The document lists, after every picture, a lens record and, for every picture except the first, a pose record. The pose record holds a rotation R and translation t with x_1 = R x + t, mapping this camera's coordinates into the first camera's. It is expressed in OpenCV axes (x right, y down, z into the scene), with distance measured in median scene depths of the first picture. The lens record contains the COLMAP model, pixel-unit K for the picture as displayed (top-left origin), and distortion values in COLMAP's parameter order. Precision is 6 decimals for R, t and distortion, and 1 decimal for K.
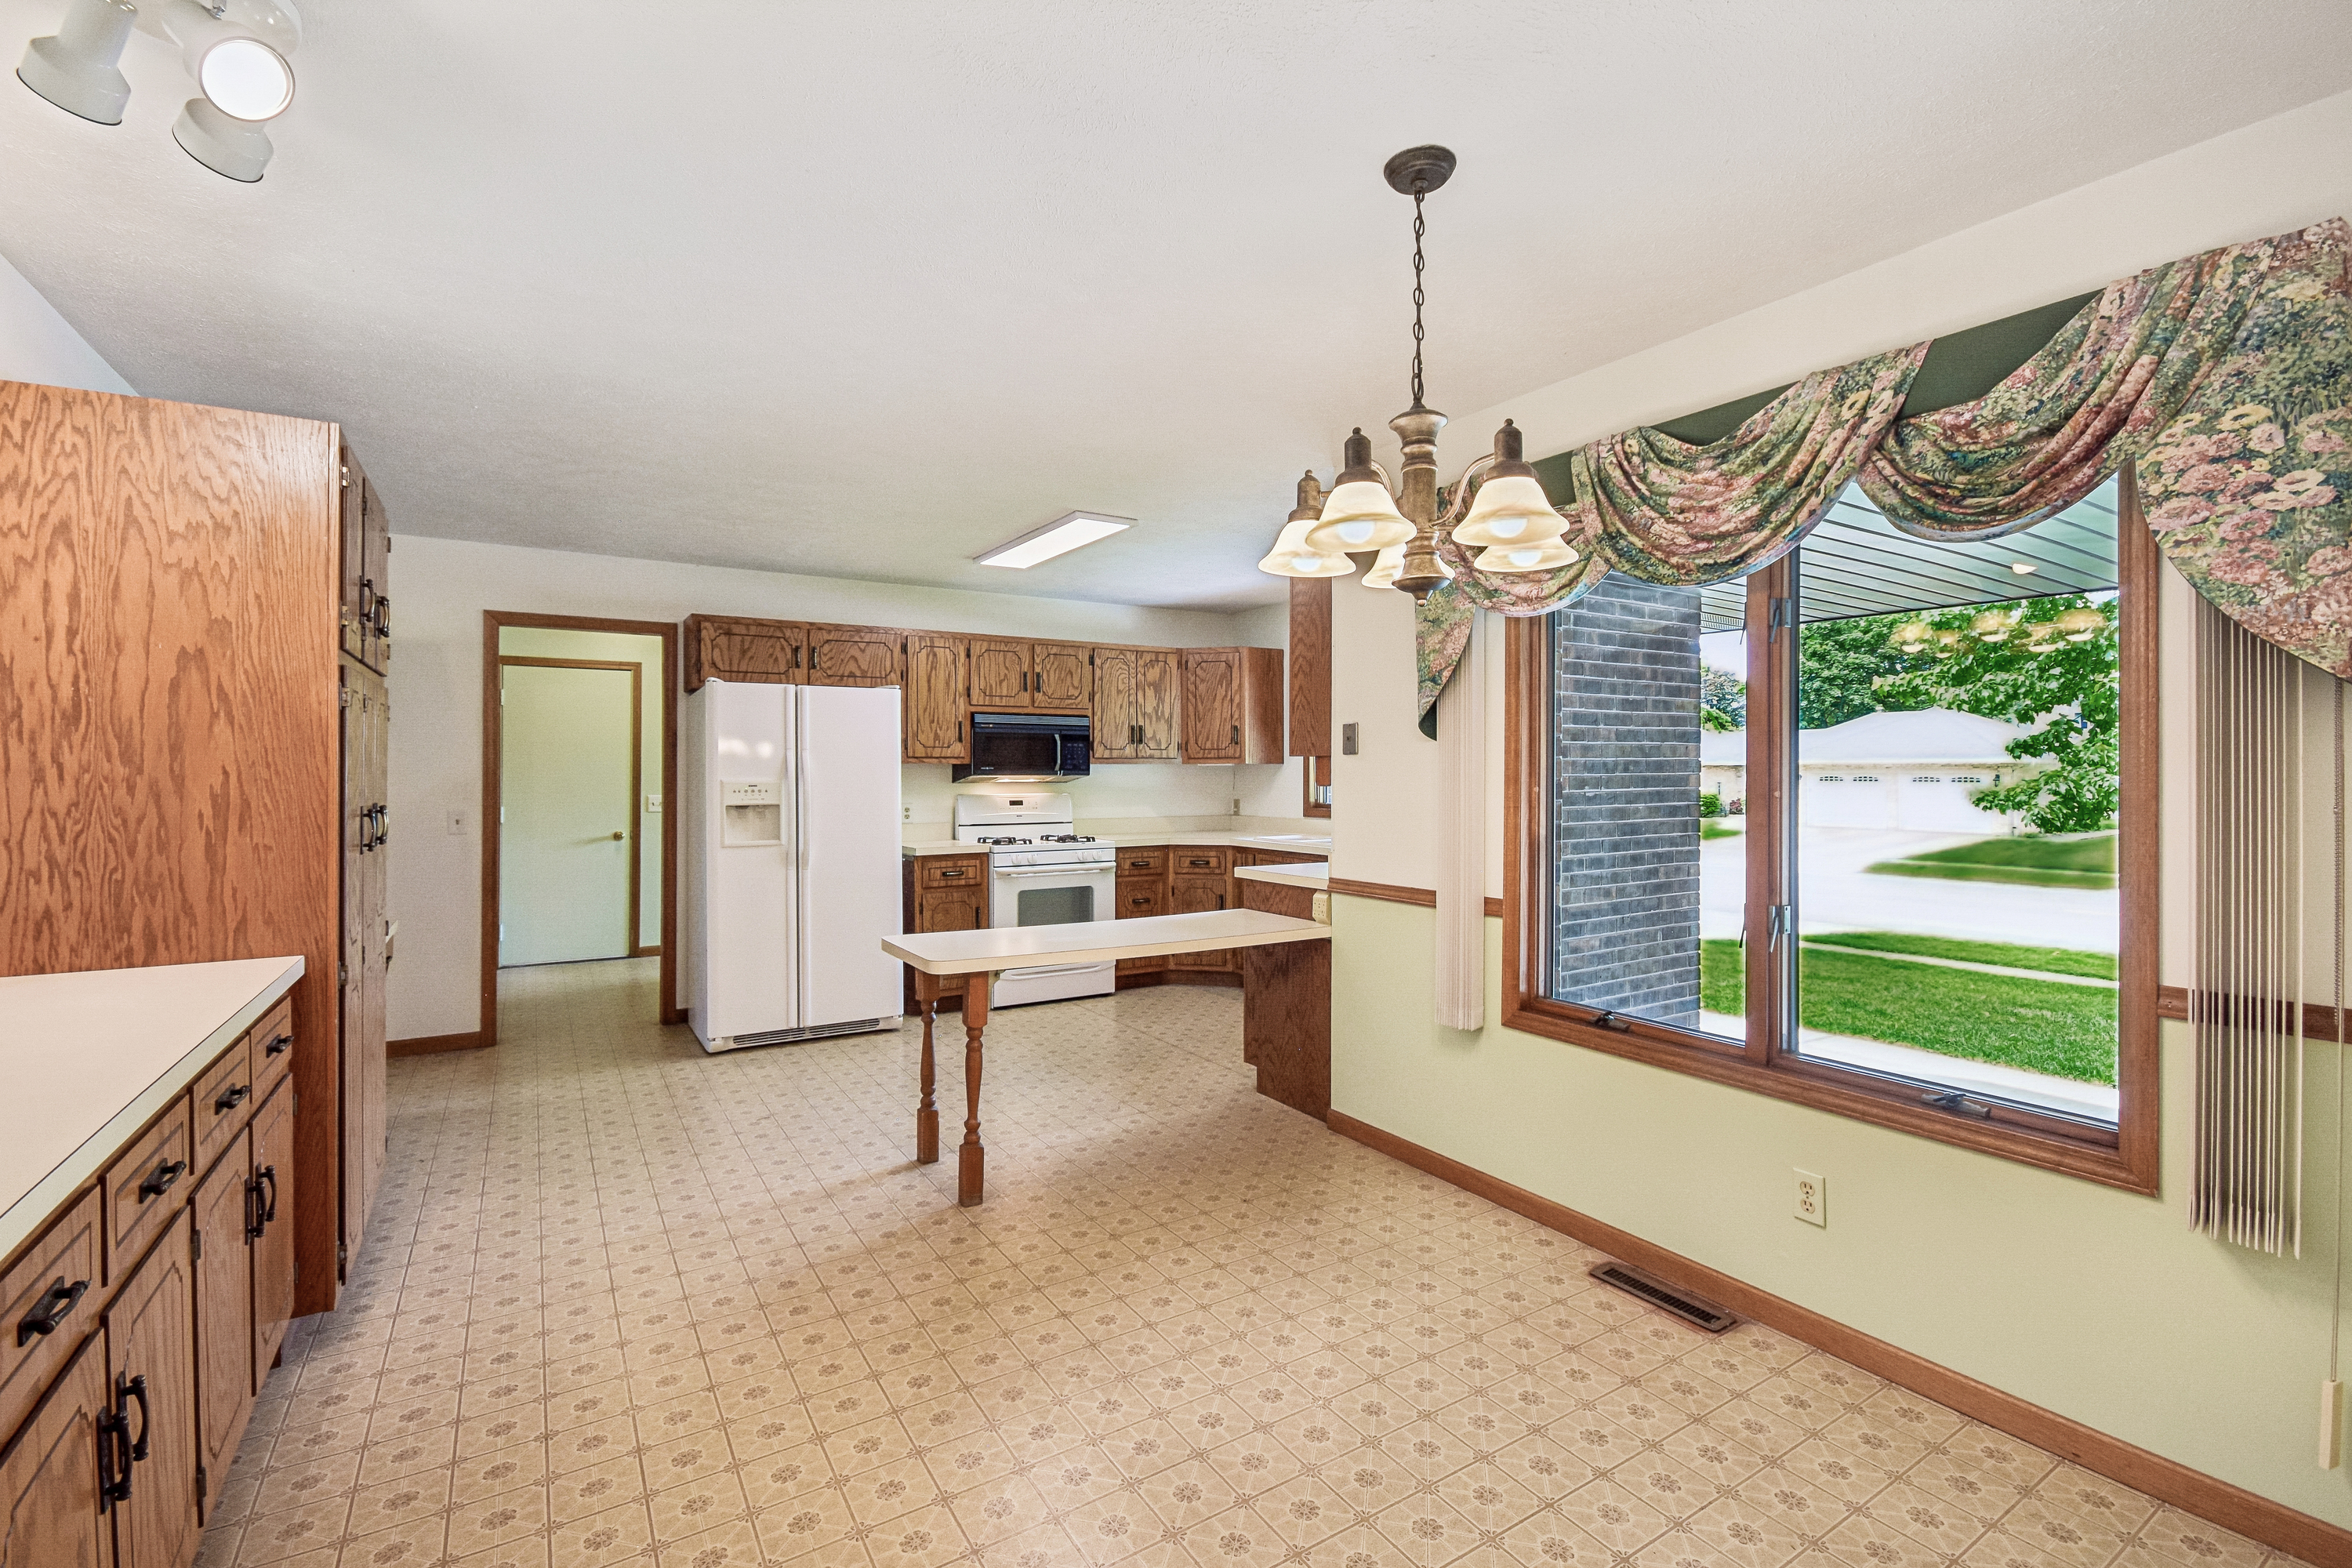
lens RADIAL K [[1054.4, 0, 1169.2], [0, 1054.4, 770.0], [0, 0, 1]] dist [-0.001530, 0.001494]
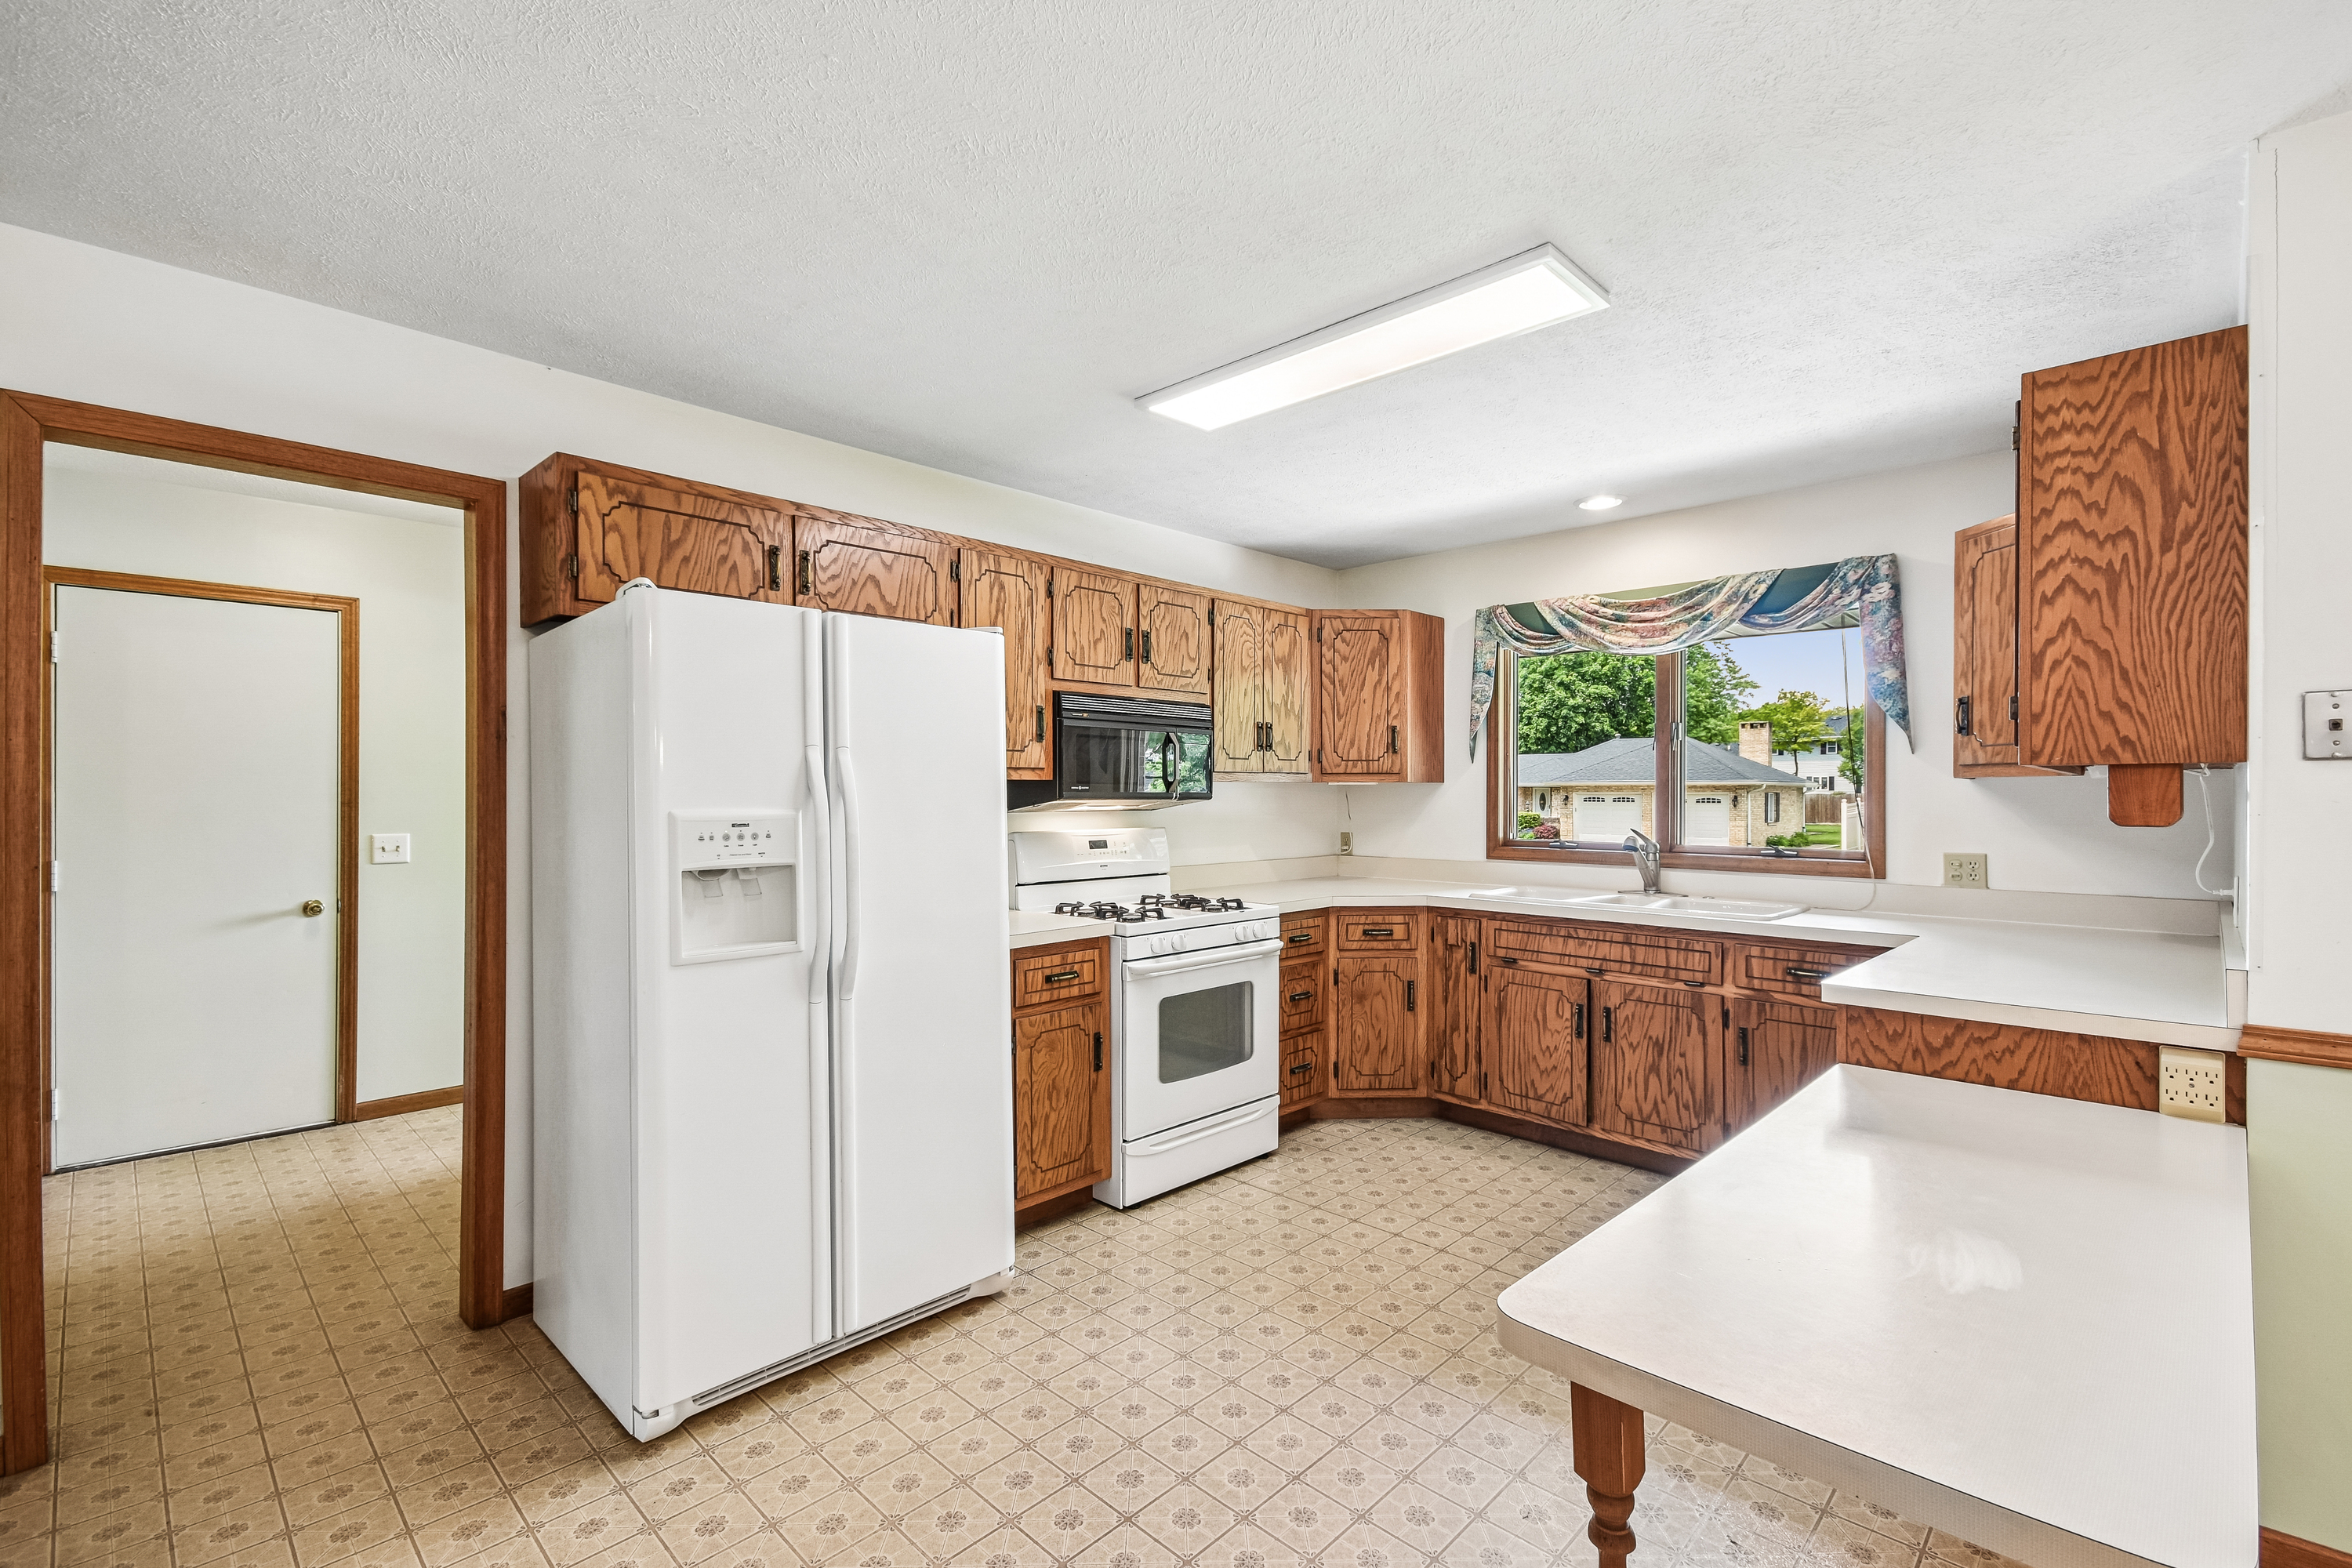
lens RADIAL K [[1054.4, 0, 1192.6], [0, 1054.4, 799.8], [0, 0, 1]] dist [-0.001530, 0.001494]
pose [[0.970975, 0.000141, 0.239181, -0.243517], [-0.002522, 0.999950, 0.009650, -0.000805], [-0.239167, -0.009974, 0.970927, 0.401131]]
